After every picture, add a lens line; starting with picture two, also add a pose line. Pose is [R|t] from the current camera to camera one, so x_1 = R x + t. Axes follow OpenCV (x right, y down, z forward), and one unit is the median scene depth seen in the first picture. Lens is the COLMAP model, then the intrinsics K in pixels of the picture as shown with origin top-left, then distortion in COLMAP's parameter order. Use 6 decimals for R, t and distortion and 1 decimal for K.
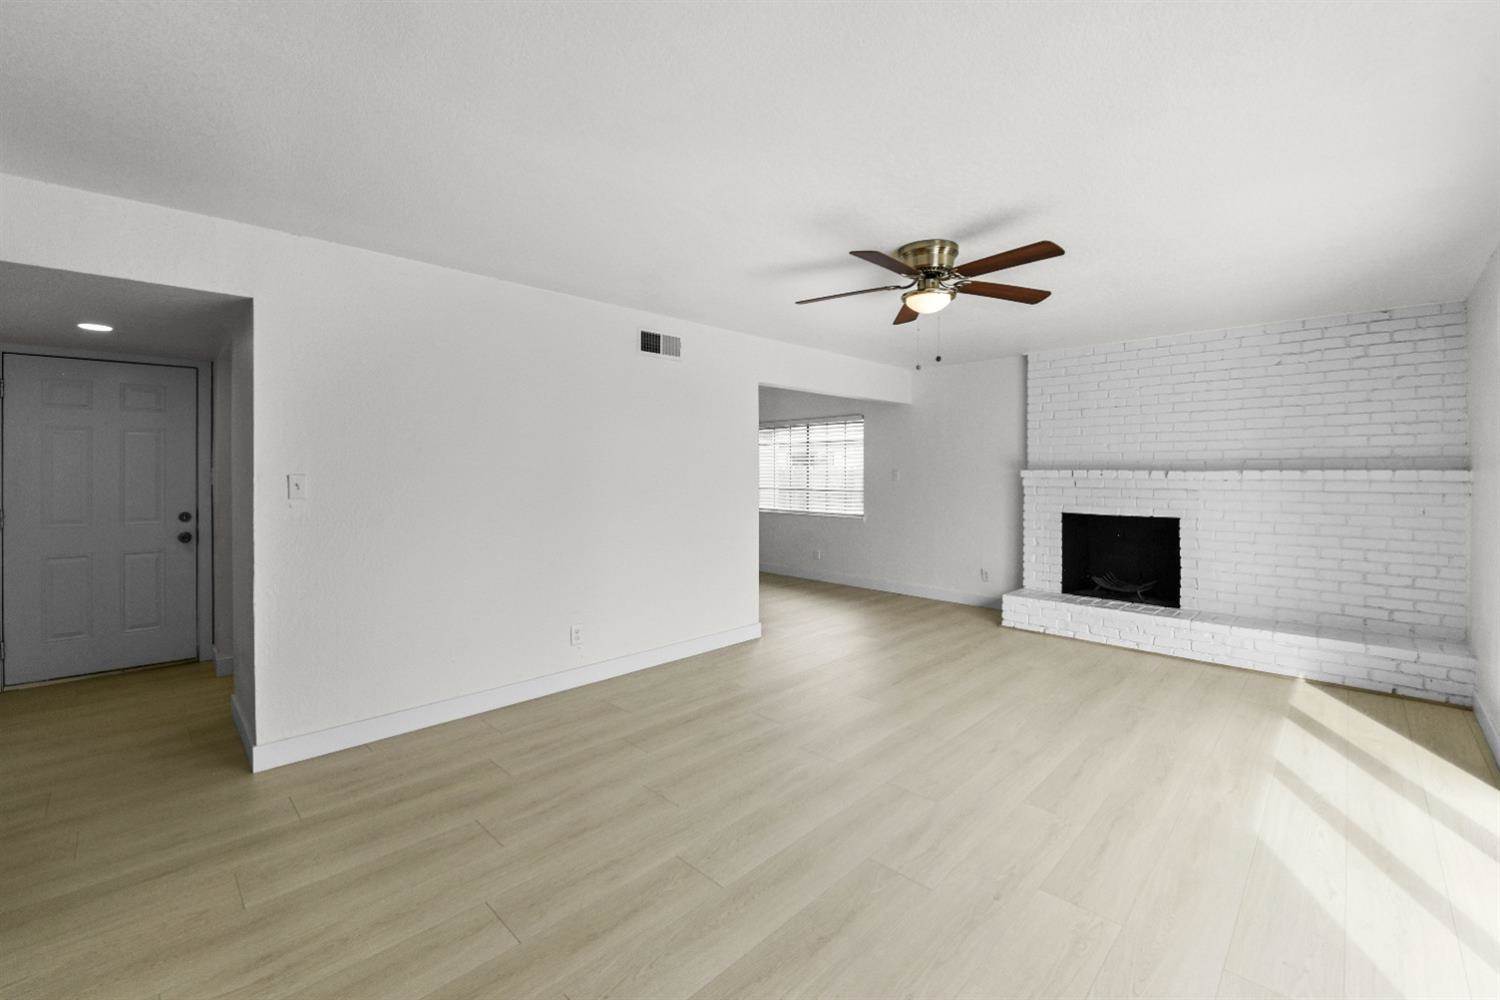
lens RADIAL K [[633.3, 0, 748.2], [0, 633.3, 473.2], [0, 0, 1]] dist [-0.001280, -0.000246]
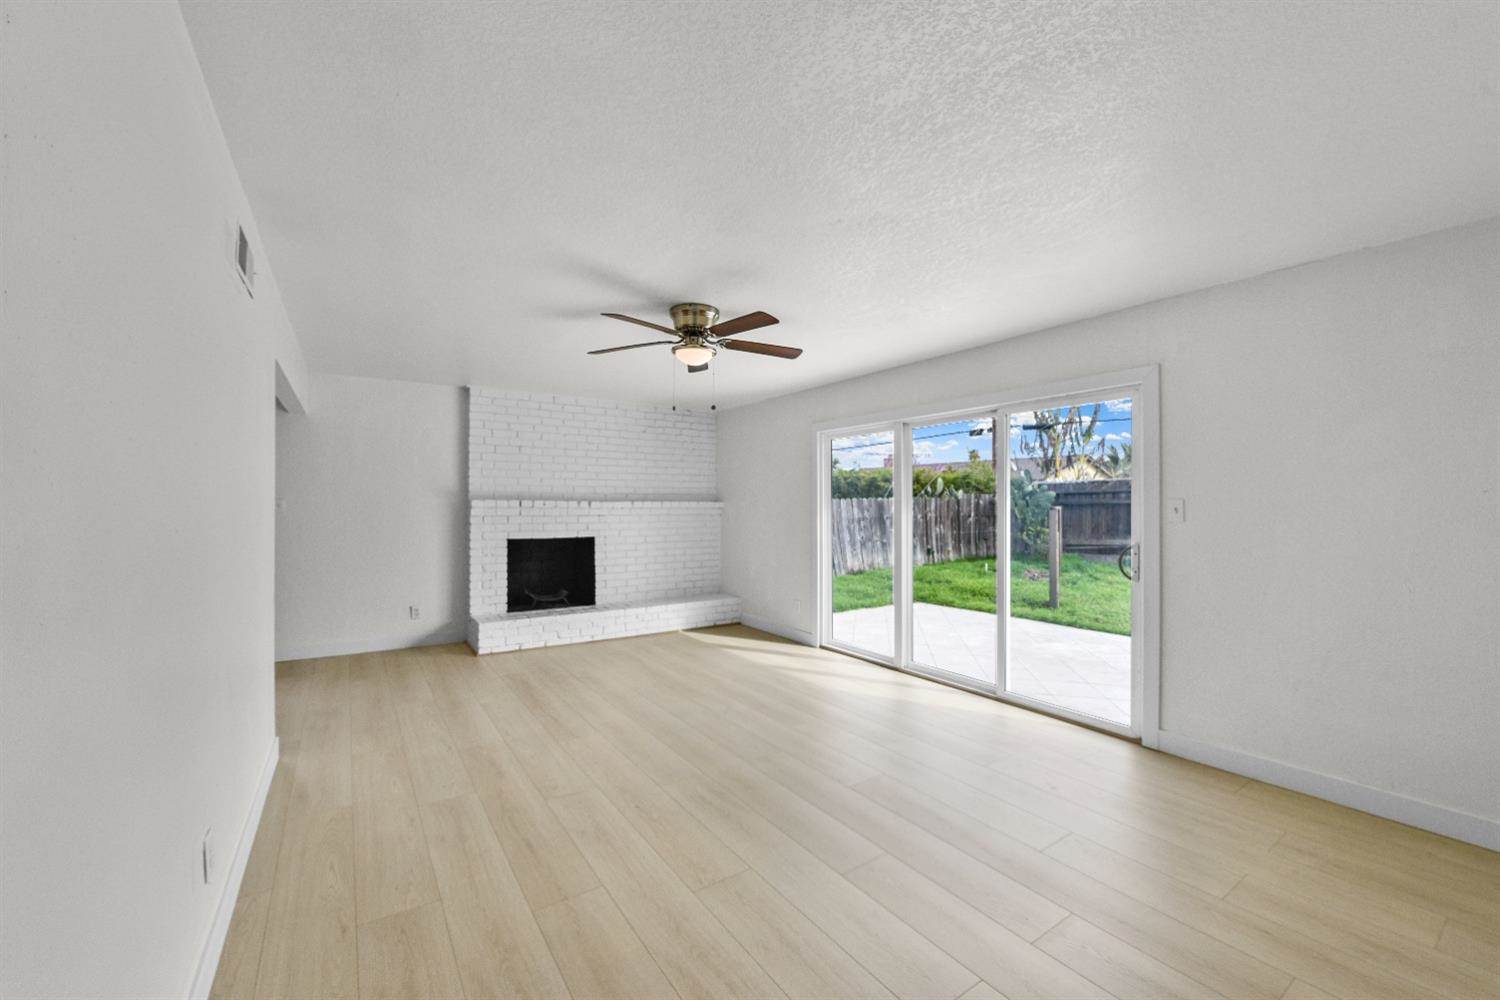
lens RADIAL K [[600.2, 0, 750.0], [0, 600.2, 500.0], [0, 0, 1]] dist [0.000063, -0.000009]
pose [[0.195296, 0.008242, 0.980710, -0.496444], [-0.000278, 0.999965, -0.008349, 0.003584], [-0.980744, 0.001358, 0.195291, 0.433393]]
